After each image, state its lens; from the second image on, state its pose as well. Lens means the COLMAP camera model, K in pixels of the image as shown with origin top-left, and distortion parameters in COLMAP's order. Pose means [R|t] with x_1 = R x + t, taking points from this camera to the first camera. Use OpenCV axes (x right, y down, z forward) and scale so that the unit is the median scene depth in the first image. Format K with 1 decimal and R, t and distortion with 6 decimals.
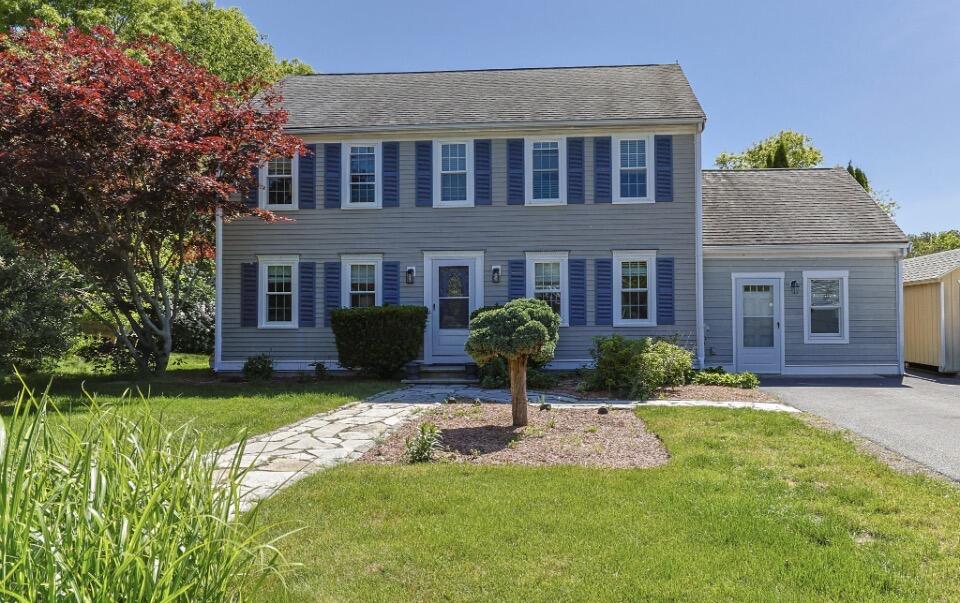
lens RADIAL K [[531.6, 0, 479.5], [0, 531.6, 301.8], [0, 0, 1]] dist [0.005816, -0.000798]
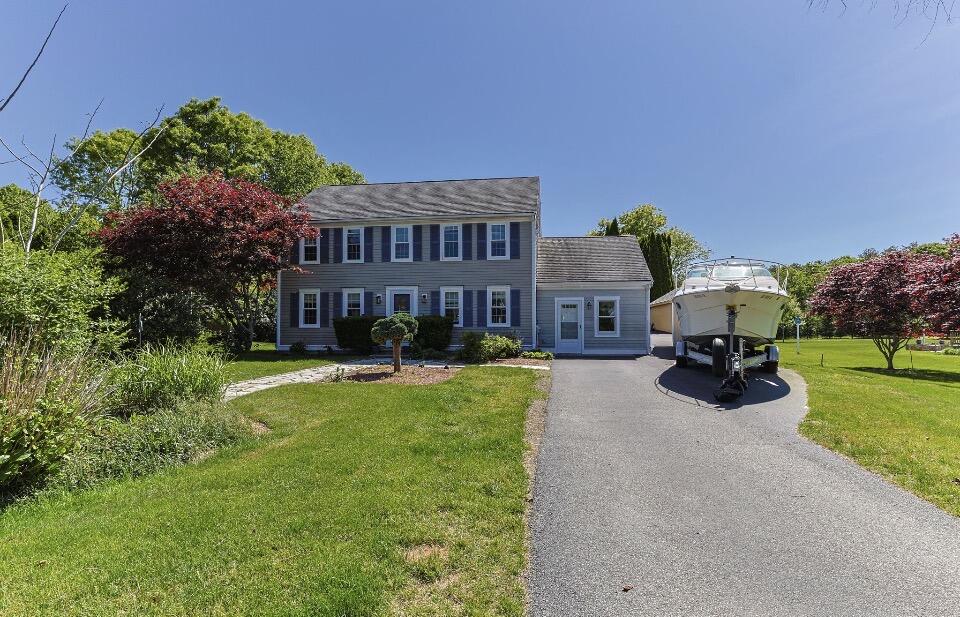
lens RADIAL K [[386.0, 0, 480.6], [0, 386.0, 309.8], [0, 0, 1]] dist [-0.002547, 0.000026]
pose [[0.998745, -0.000238, -0.050079, 0.290261], [0.000031, 0.999992, -0.004123, -0.007729], [0.050079, 0.004116, 0.998737, -0.317017]]
